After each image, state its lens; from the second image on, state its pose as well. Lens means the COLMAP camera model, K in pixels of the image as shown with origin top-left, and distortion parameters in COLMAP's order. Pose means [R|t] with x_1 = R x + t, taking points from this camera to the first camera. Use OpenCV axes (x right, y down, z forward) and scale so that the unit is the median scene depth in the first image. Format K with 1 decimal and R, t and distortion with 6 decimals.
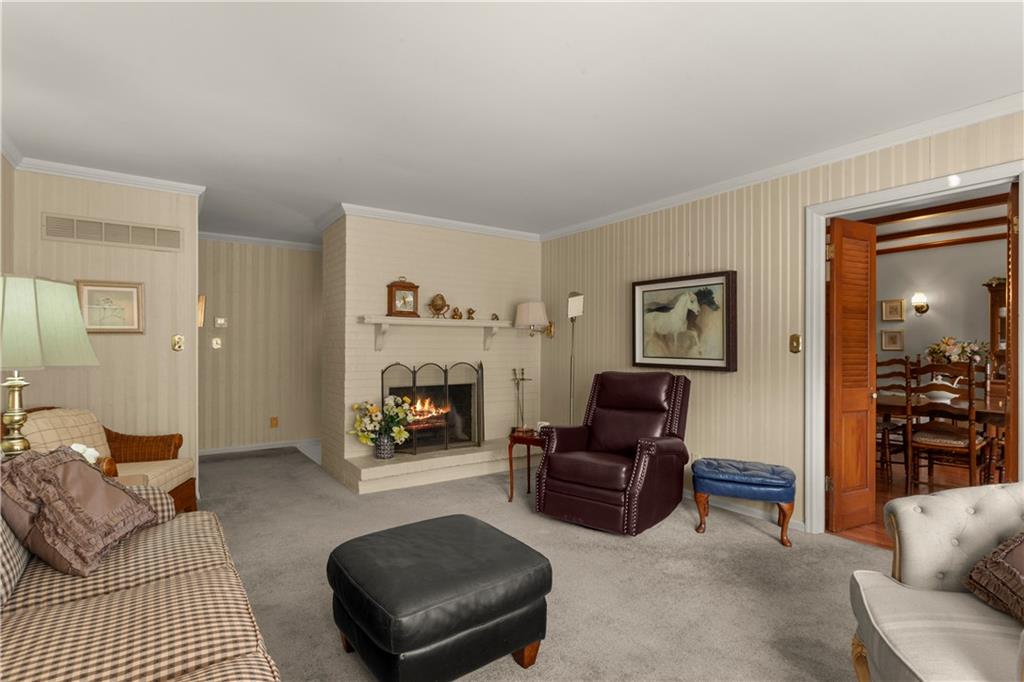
lens RADIAL K [[492.7, 0, 514.1], [0, 492.7, 332.3], [0, 0, 1]] dist [0.000169, 0.000365]
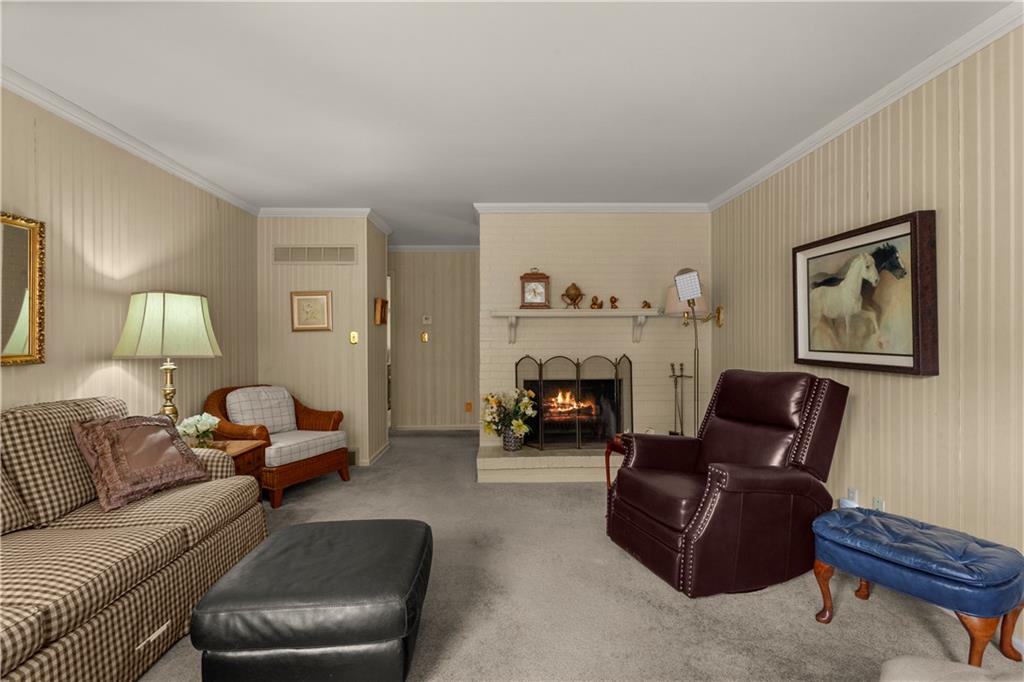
lens RADIAL K [[480.8, 0, 512.2], [0, 480.8, 328.3], [0, 0, 1]] dist [-0.000680, 0.000326]
pose [[0.840280, -0.020765, -0.541754, 0.298134], [0.023847, 0.999715, -0.001330, 0.008720], [0.541627, -0.011801, 0.840536, 0.193307]]
